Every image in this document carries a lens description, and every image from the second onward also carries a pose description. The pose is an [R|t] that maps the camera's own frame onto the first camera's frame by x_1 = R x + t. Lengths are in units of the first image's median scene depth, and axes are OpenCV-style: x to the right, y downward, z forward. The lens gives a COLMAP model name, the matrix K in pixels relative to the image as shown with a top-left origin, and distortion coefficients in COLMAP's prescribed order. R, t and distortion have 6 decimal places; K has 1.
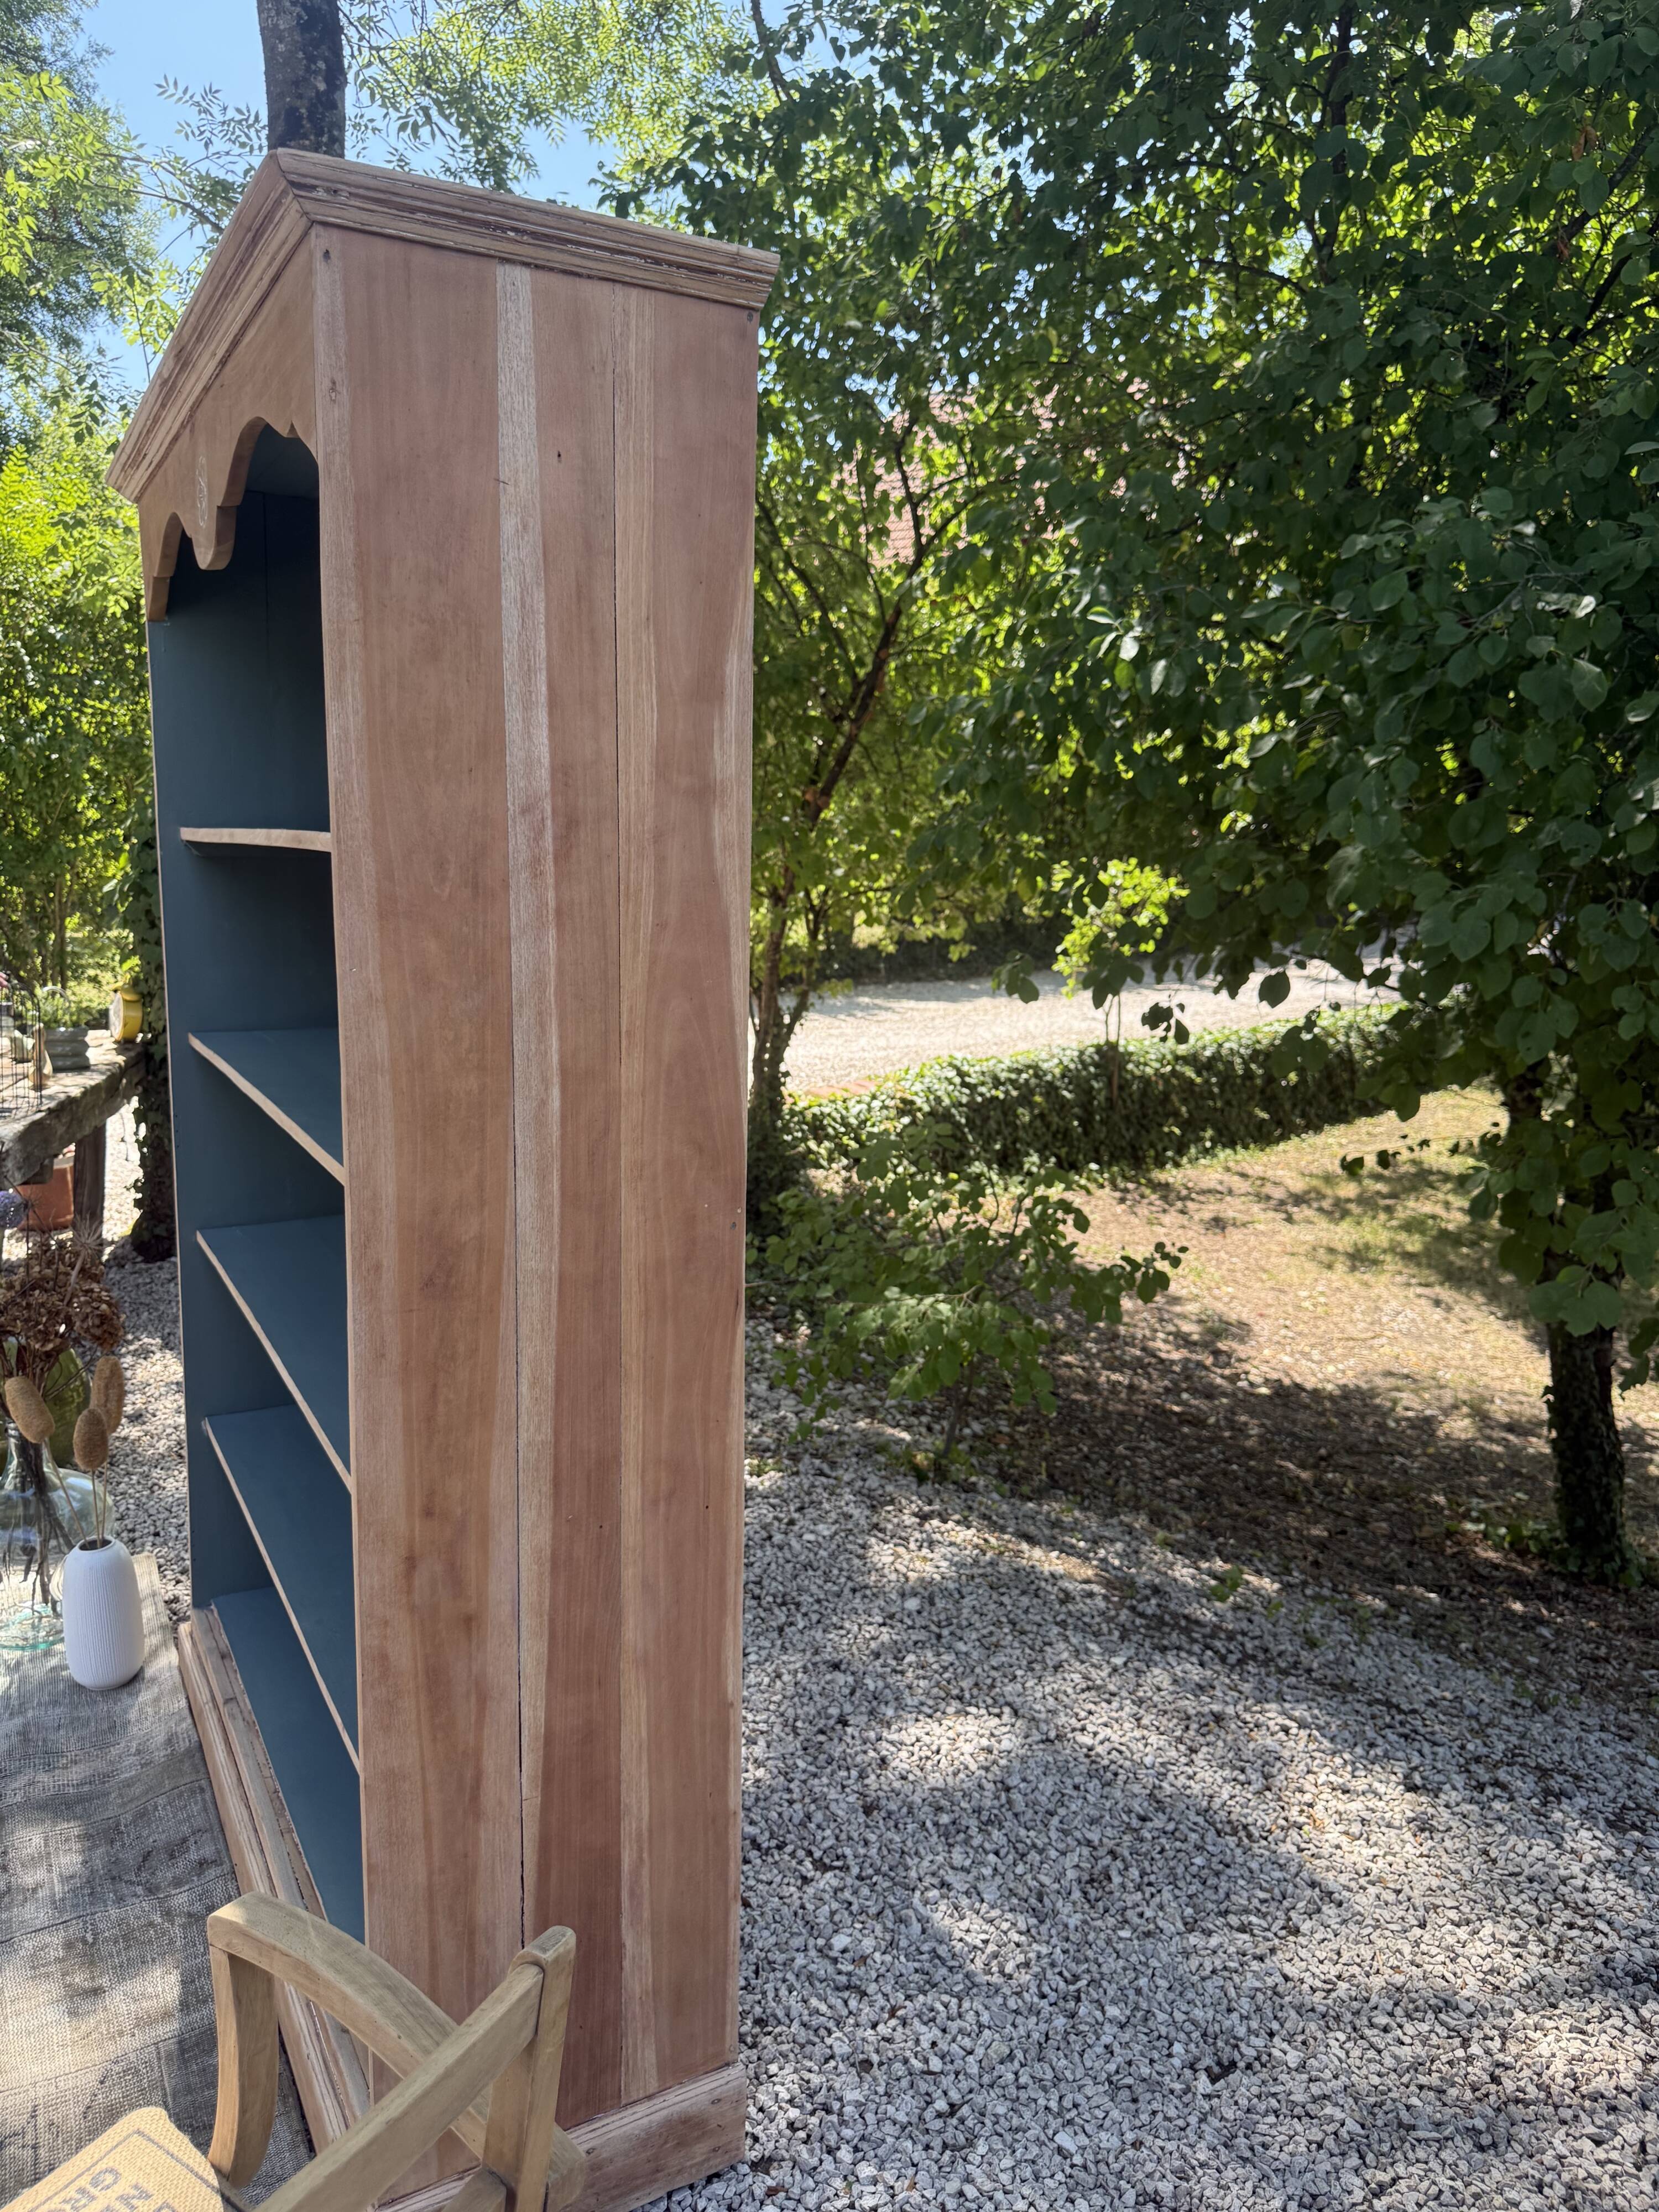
lens RADIAL K [[1586.4, 0, 828.7], [0, 1586.4, 1107.1], [0, 0, 1]] dist [0.014400, -0.022811]
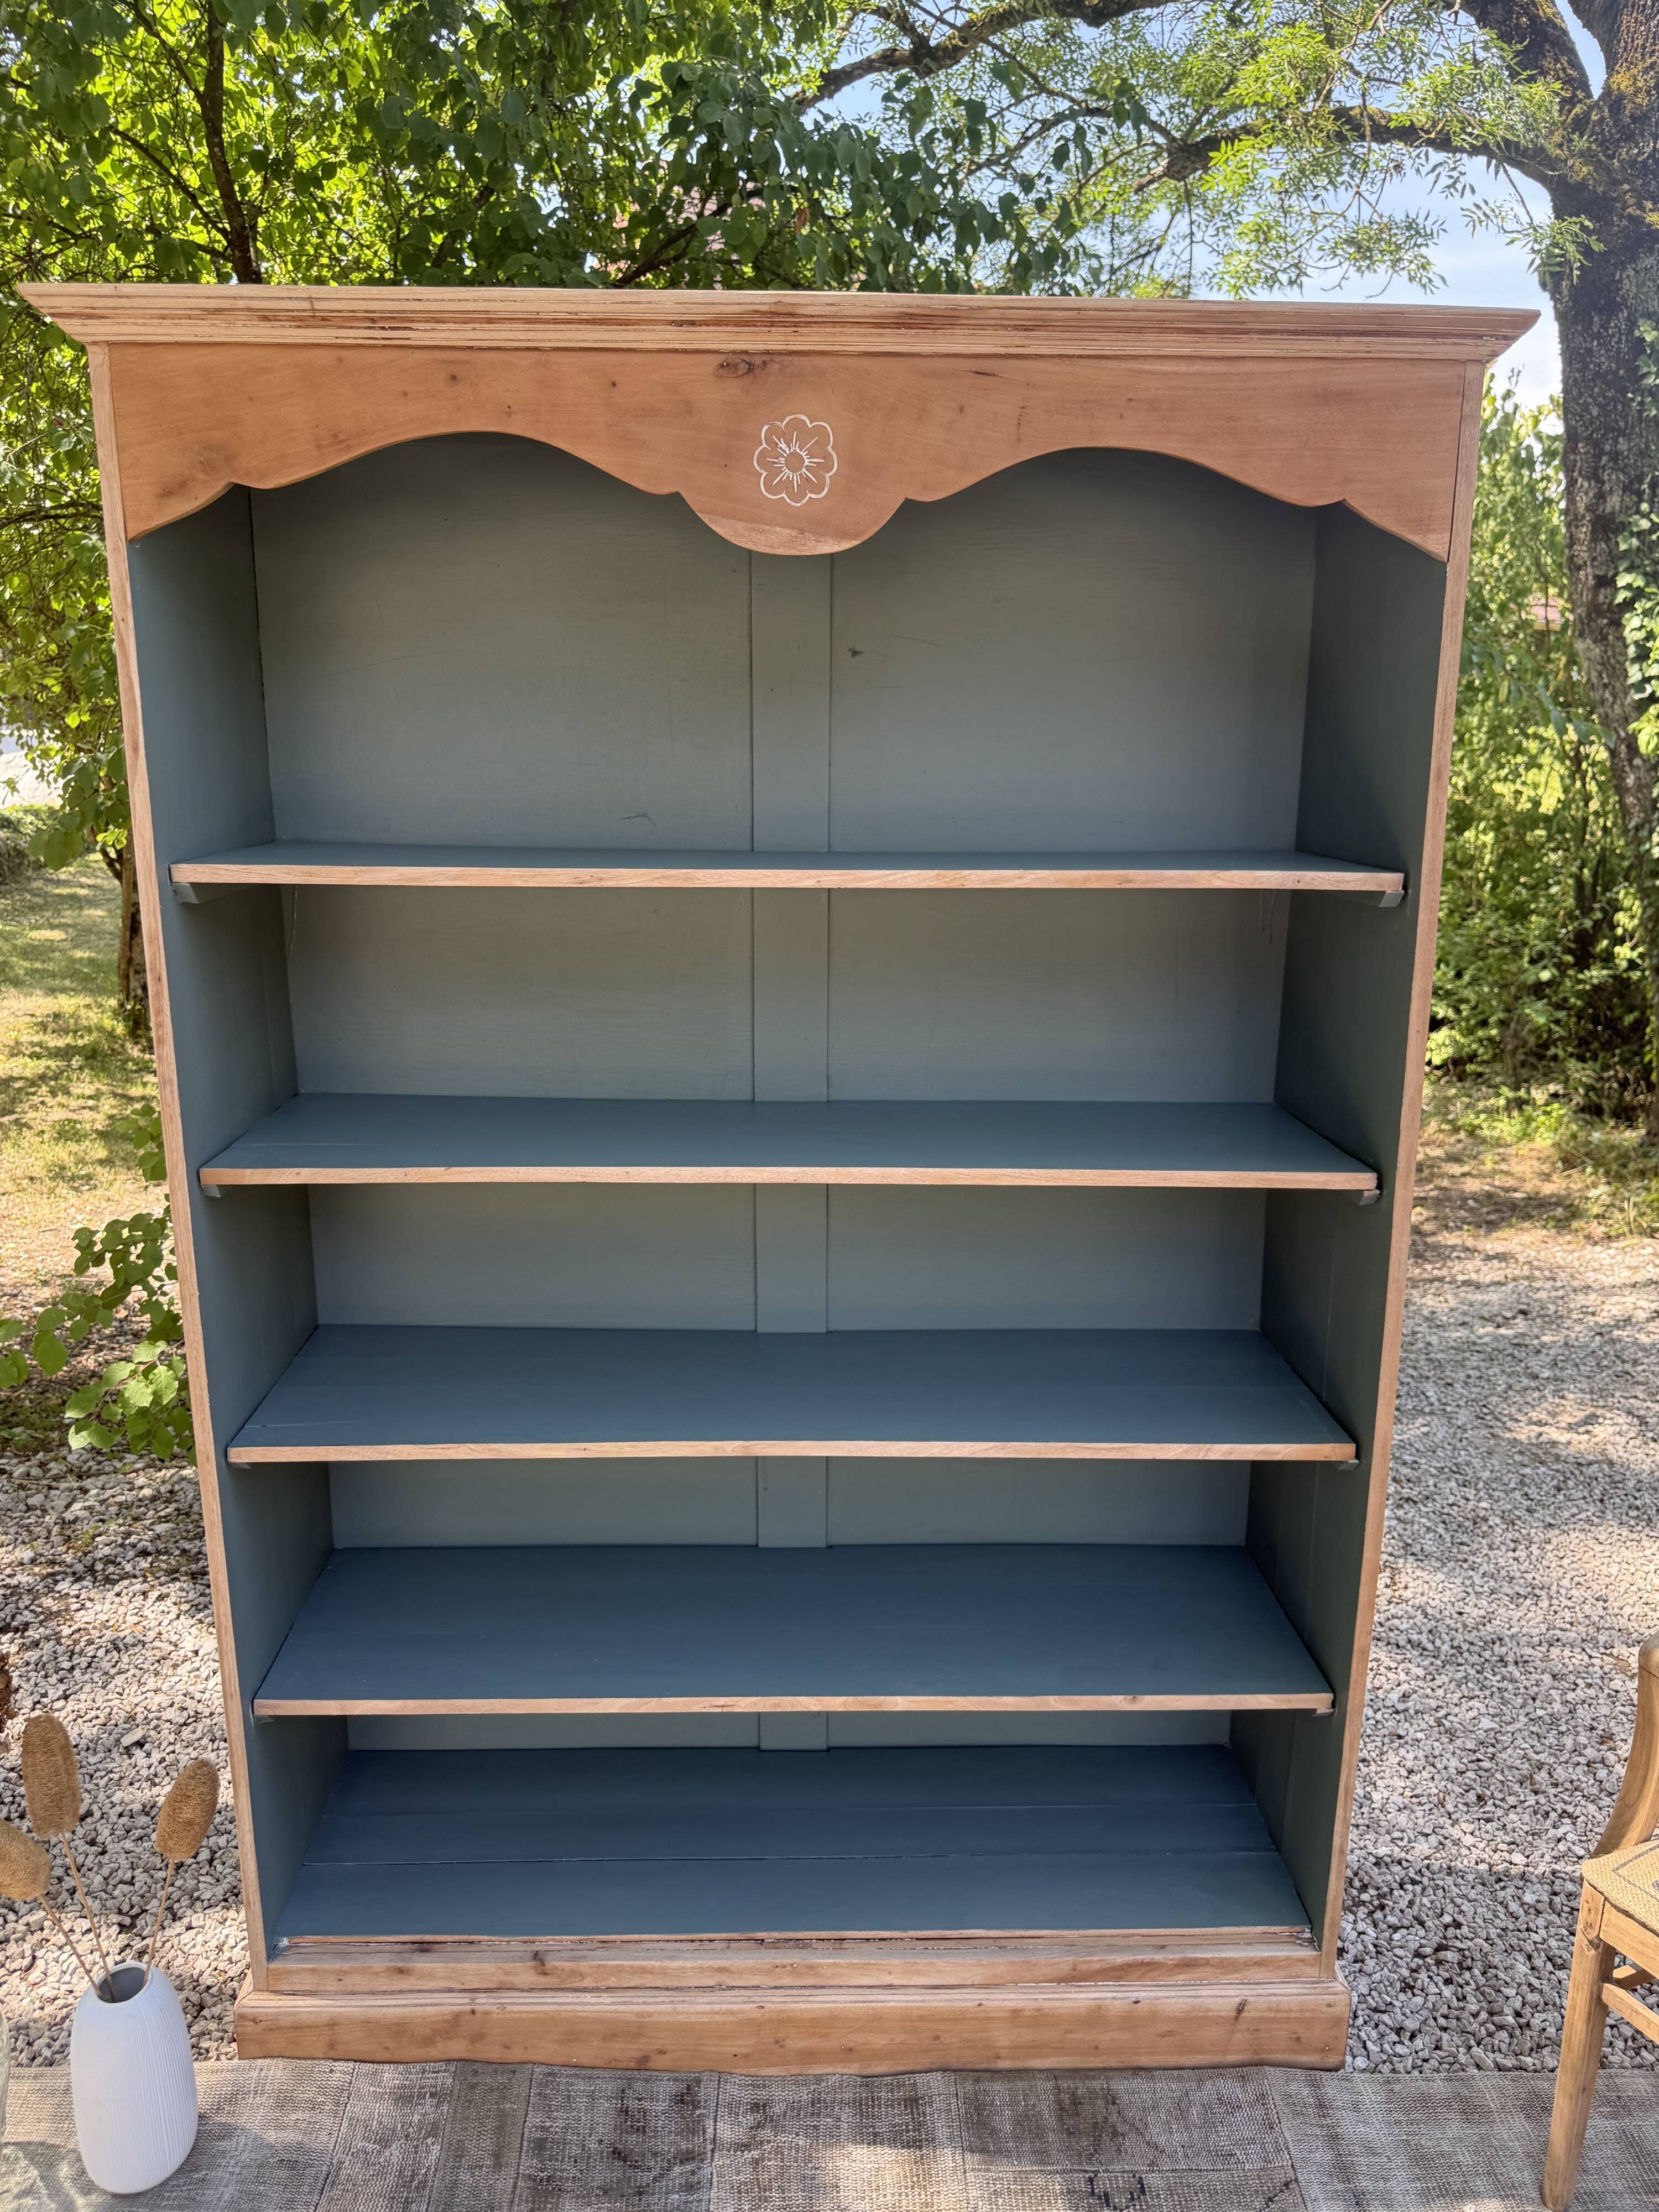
lens RADIAL K [[1586.4, 0, 825.3], [0, 1586.4, 1112.3], [0, 0, 1]] dist [0.014400, -0.022811]
pose [[0.460972, -0.234619, 0.855838, -1.411140], [0.153287, 0.970972, 0.183618, -0.254379], [-0.874075, 0.046546, 0.483555, 0.744074]]
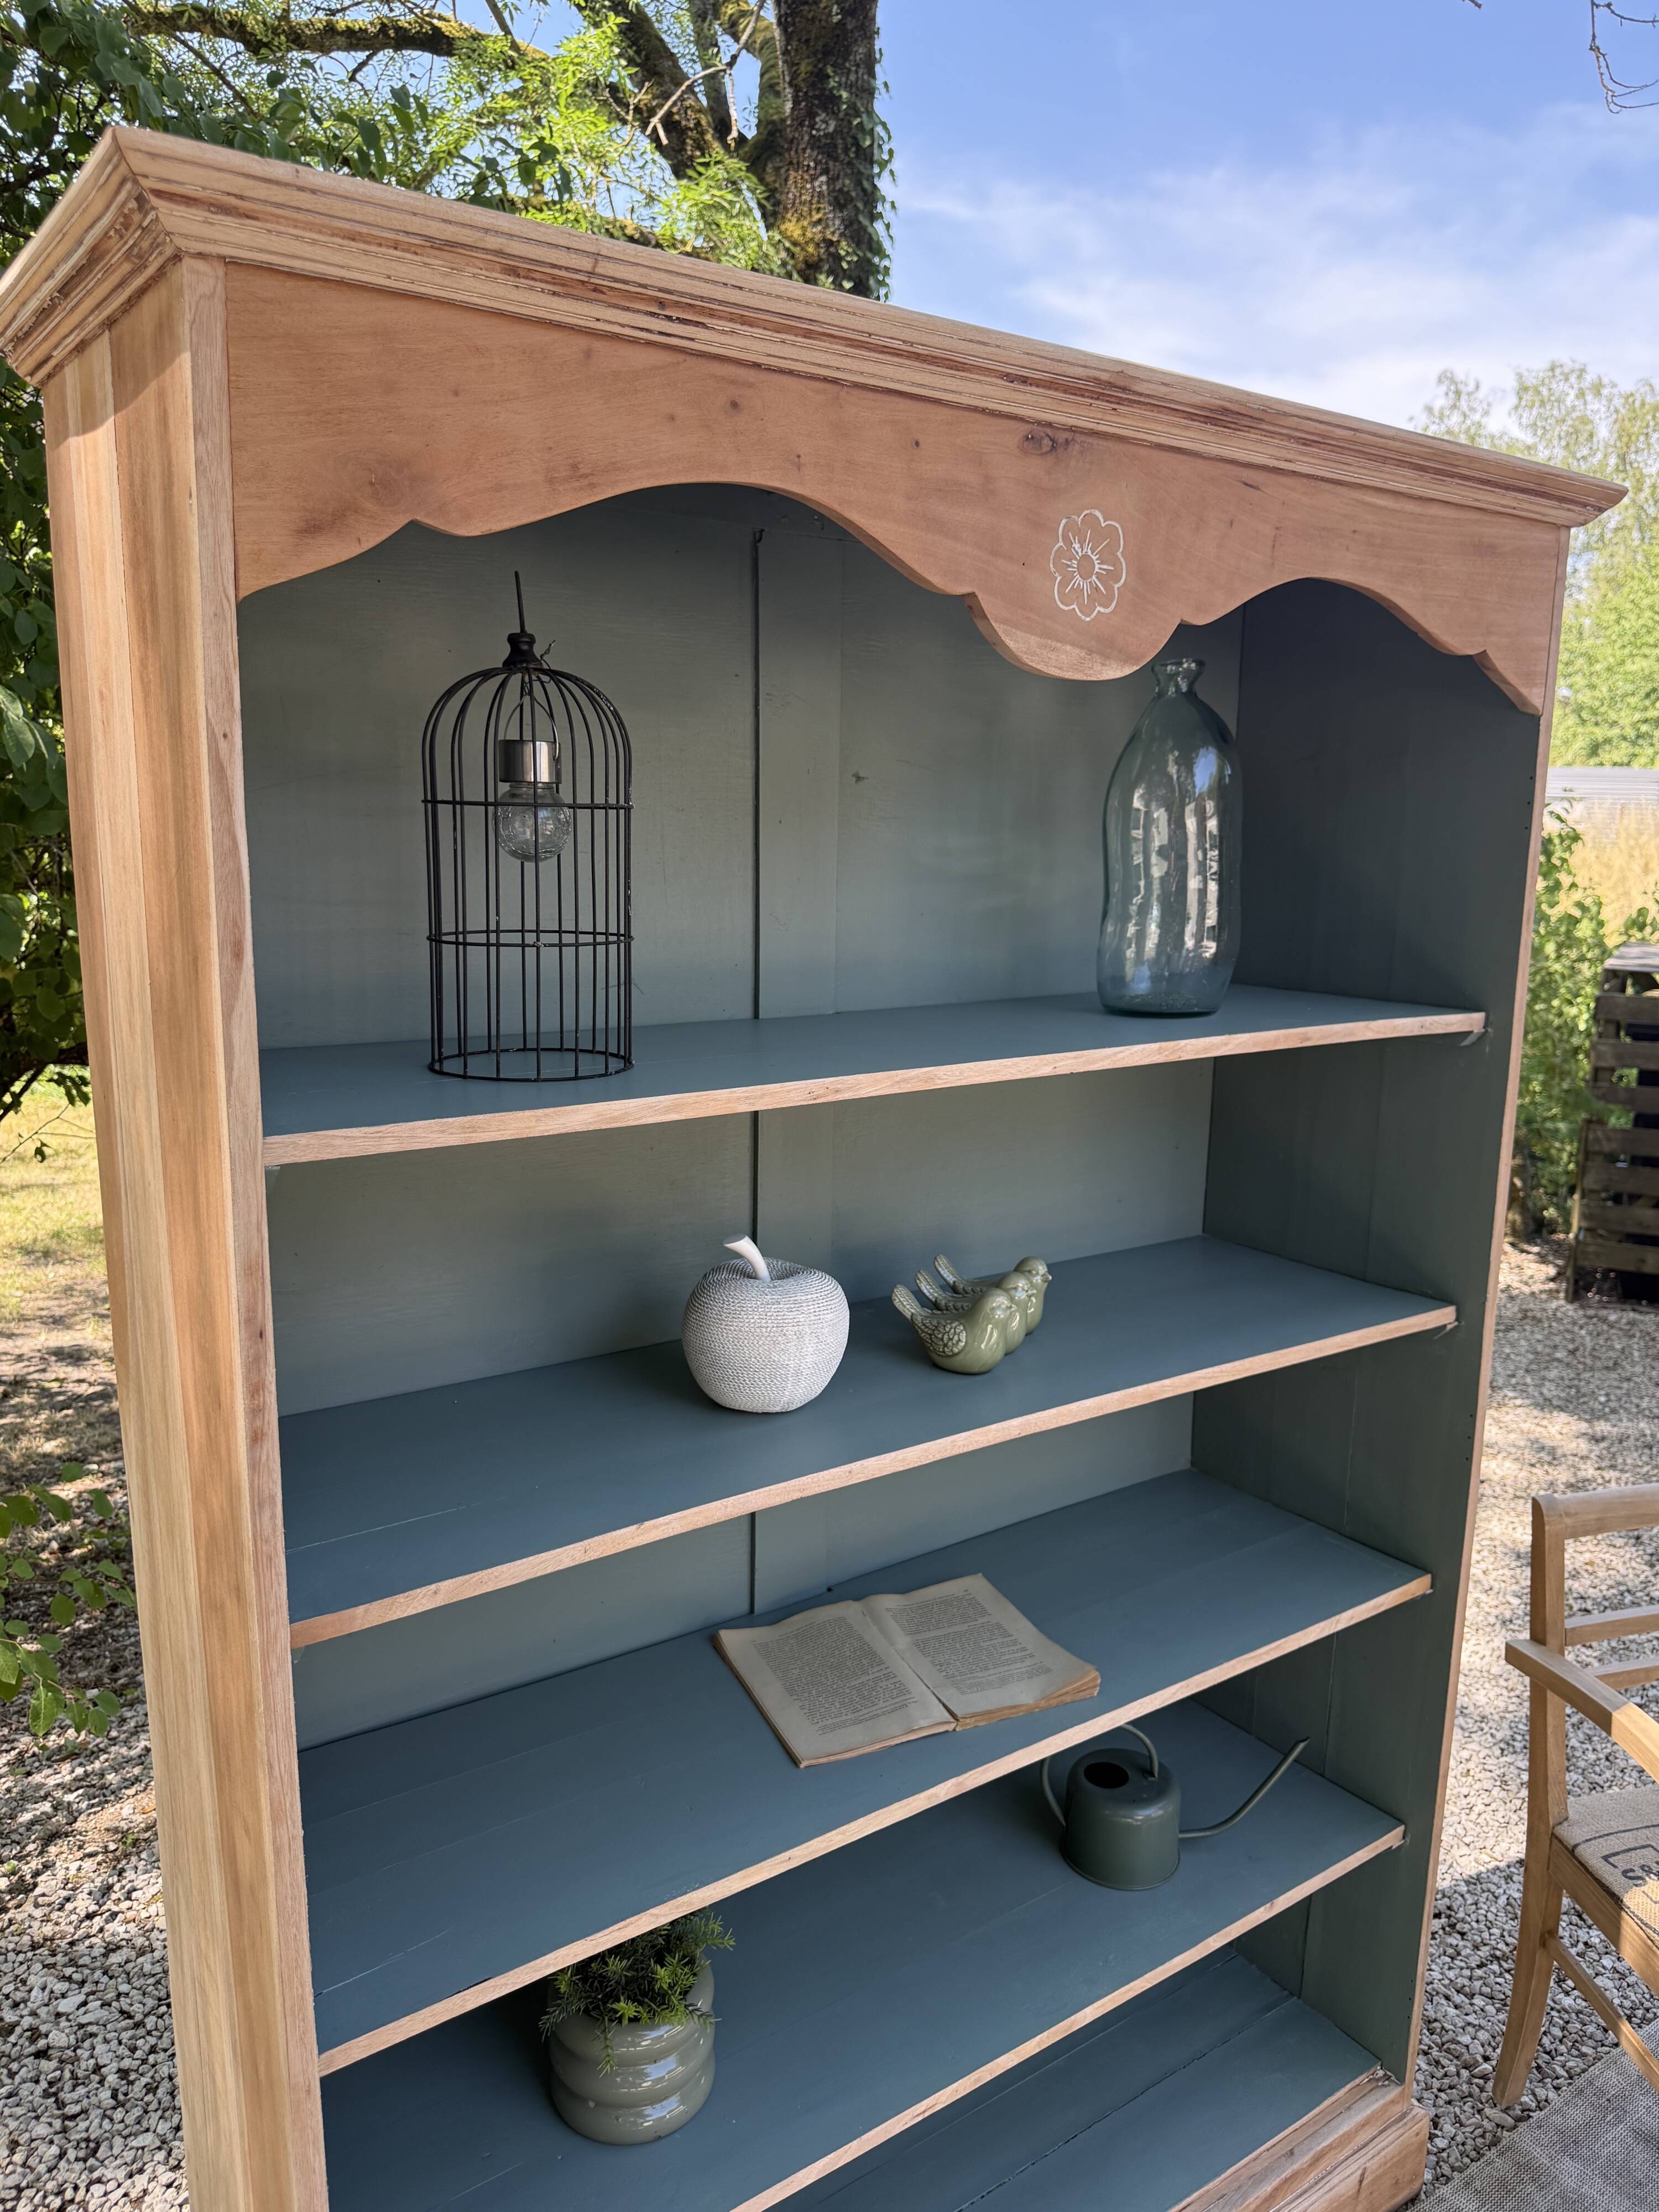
lens RADIAL K [[1586.4, 0, 828.7], [0, 1586.4, 1110.1], [0, 0, 1]] dist [0.014400, -0.022811]
pose [[-0.108767, -0.221493, 0.969077, -1.298151], [0.145635, 0.960792, 0.235945, -0.413662], [-0.983341, 0.166795, -0.072245, 1.451744]]
